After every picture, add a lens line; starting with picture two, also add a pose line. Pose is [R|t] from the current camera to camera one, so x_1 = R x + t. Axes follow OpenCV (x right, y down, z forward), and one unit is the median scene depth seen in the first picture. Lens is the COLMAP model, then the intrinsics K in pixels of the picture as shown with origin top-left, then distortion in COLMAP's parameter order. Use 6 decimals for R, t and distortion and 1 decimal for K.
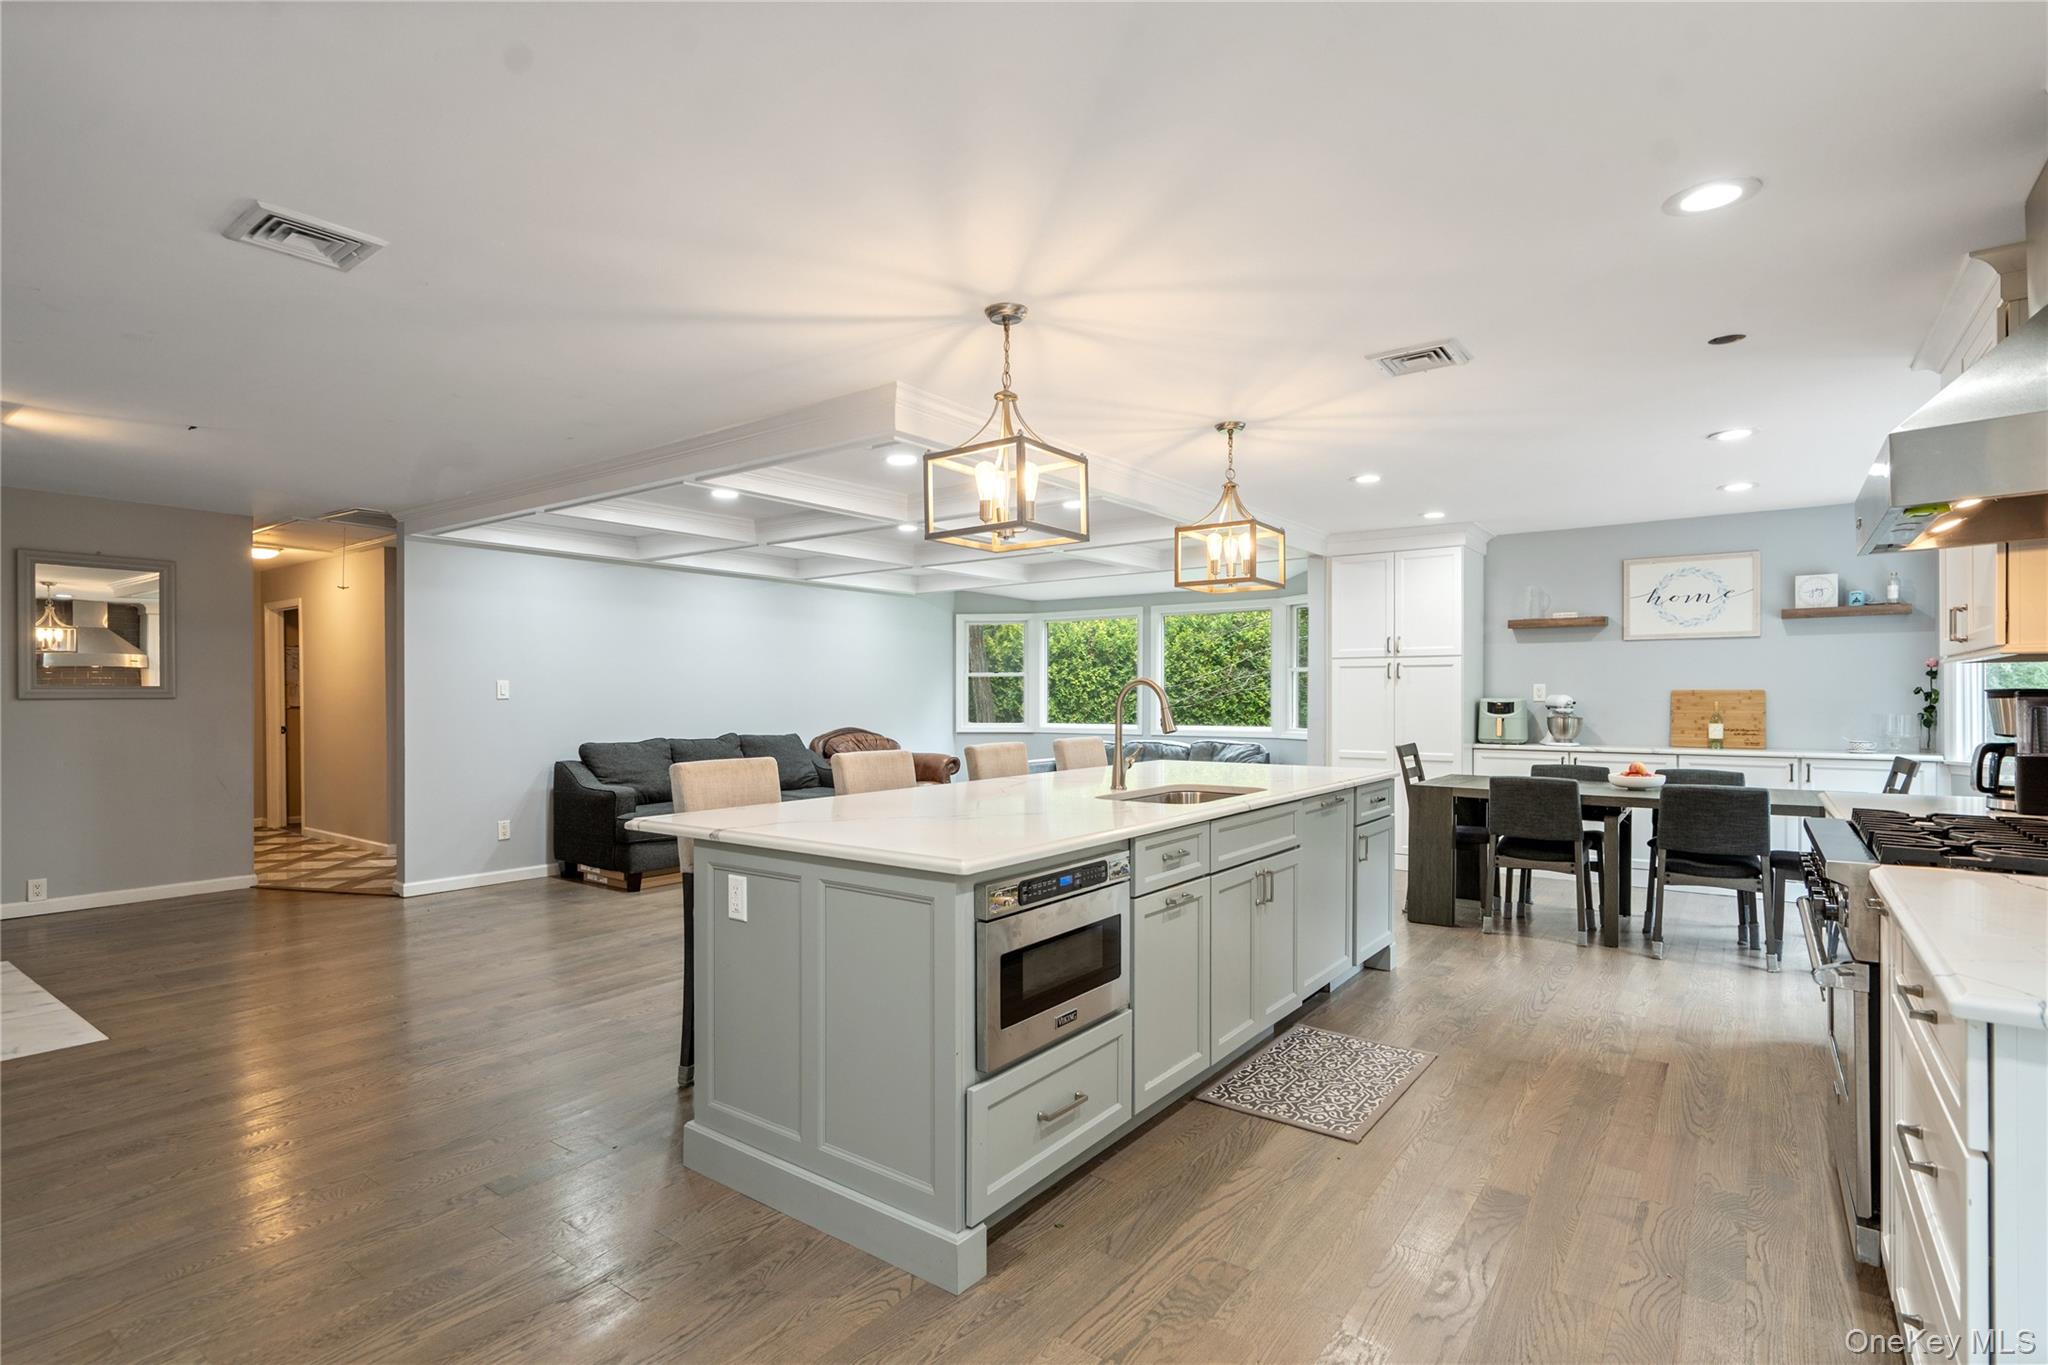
lens RADIAL K [[999.2, 0, 1025.5], [0, 999.2, 690.8], [0, 0, 1]] dist [0.000920, 0.000238]
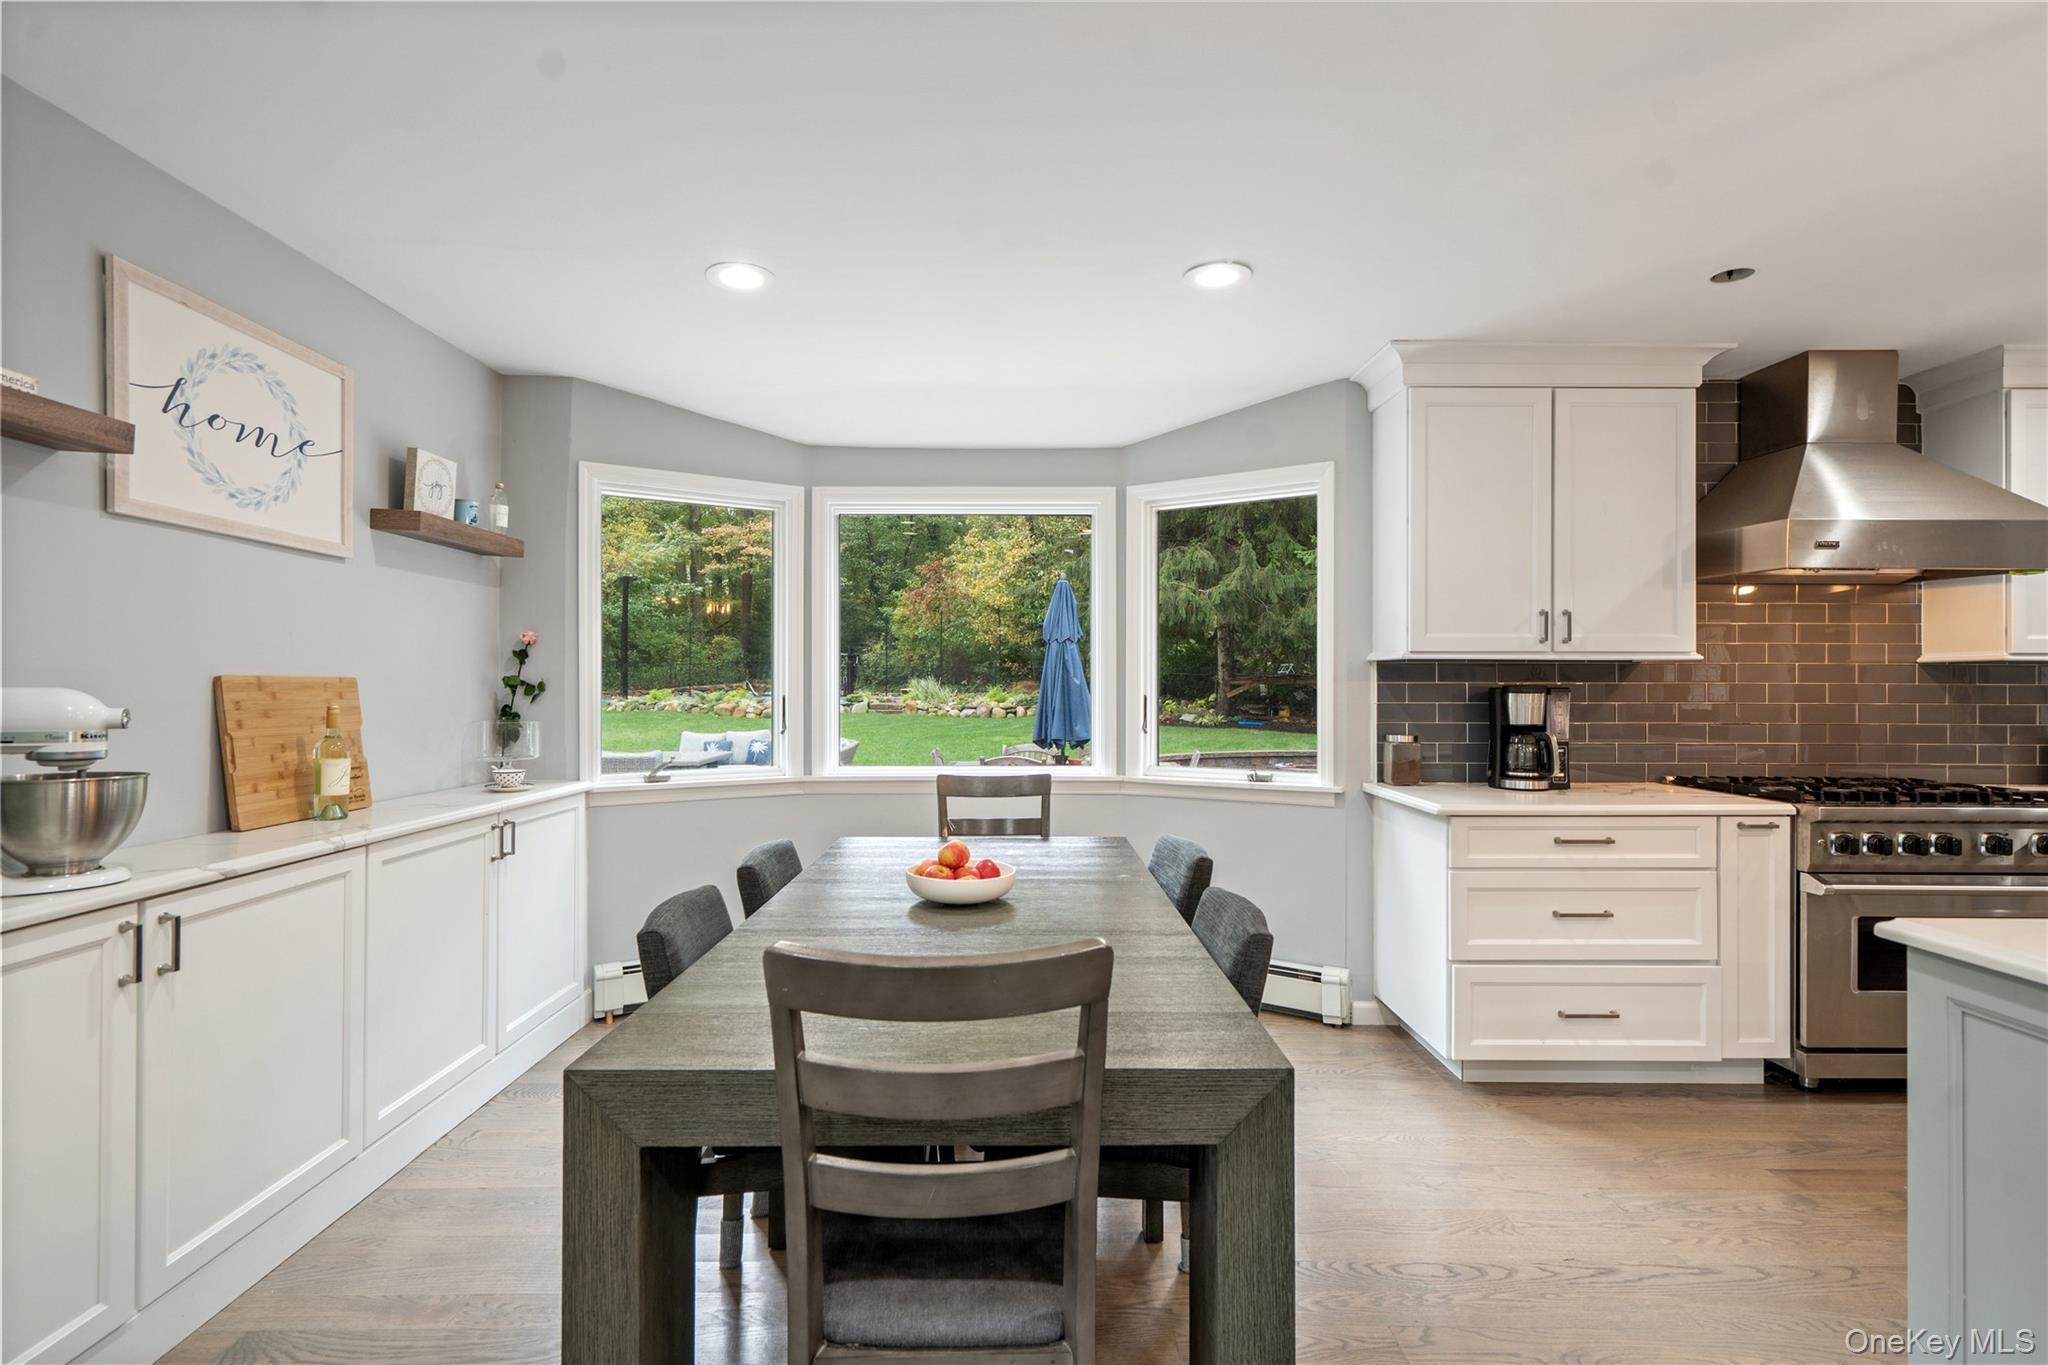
lens RADIAL K [[999.2, 0, 1017.7], [0, 999.2, 676.4], [0, 0, 1]] dist [0.000920, 0.000238]
pose [[-0.594043, 0.009161, 0.804381, 0.188512], [-0.004463, 0.999882, -0.014684, 0.003826], [-0.804421, -0.012313, -0.593932, 0.998938]]
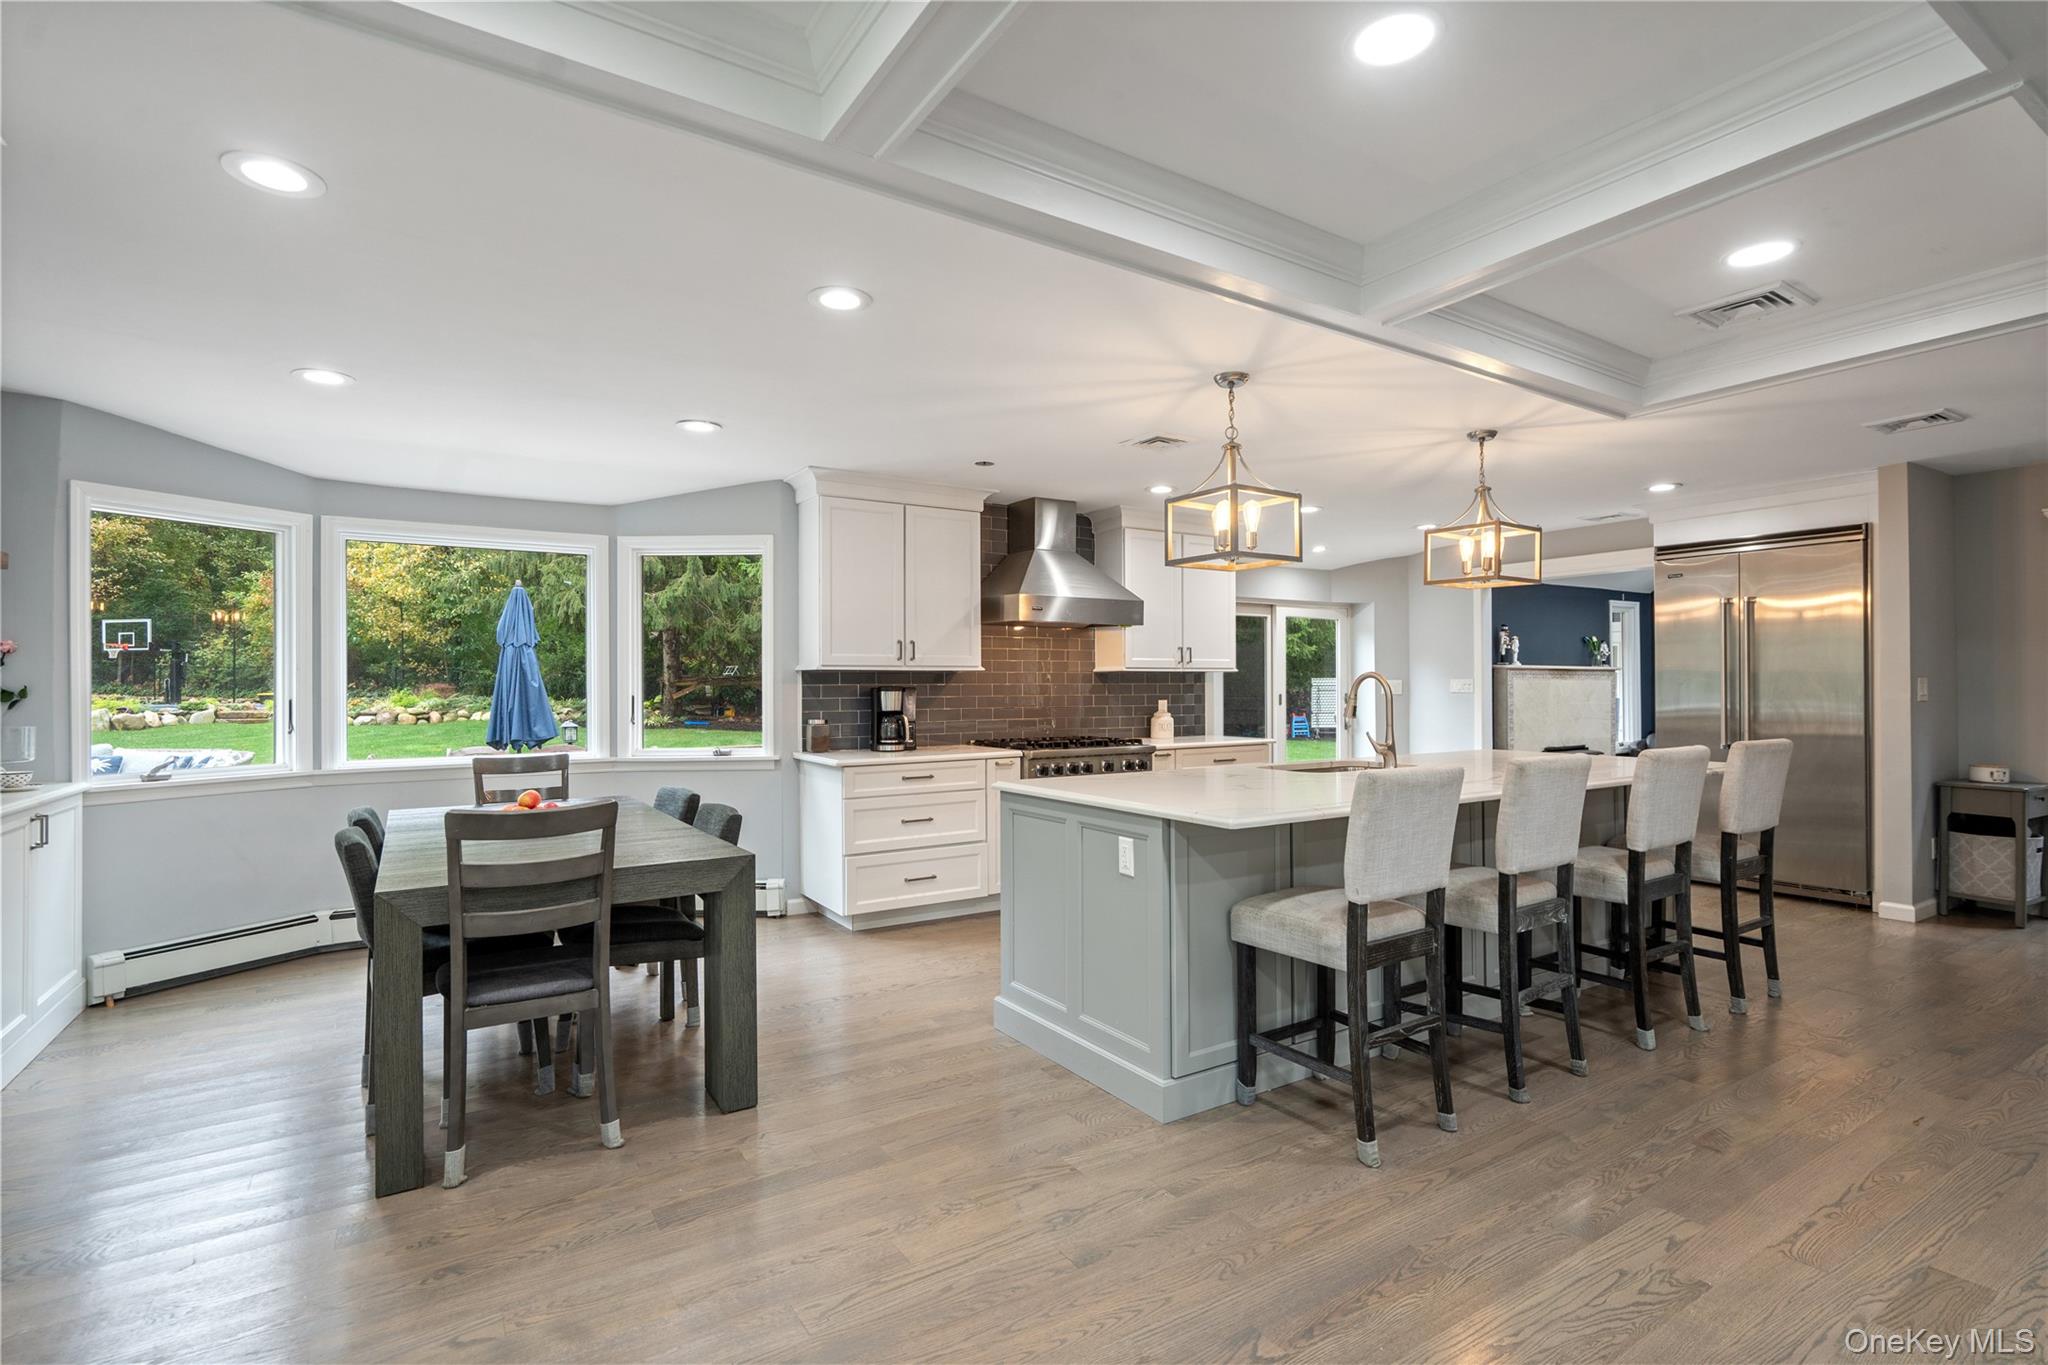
lens RADIAL K [[999.2, 0, 1024.1], [0, 999.2, 688.1], [0, 0, 1]] dist [0.000920, 0.000238]
pose [[-0.926696, 0.006503, 0.375756, 0.028514], [0.005615, 0.999978, -0.003458, 0.004714], [-0.375771, -0.001095, -0.926712, 1.215553]]
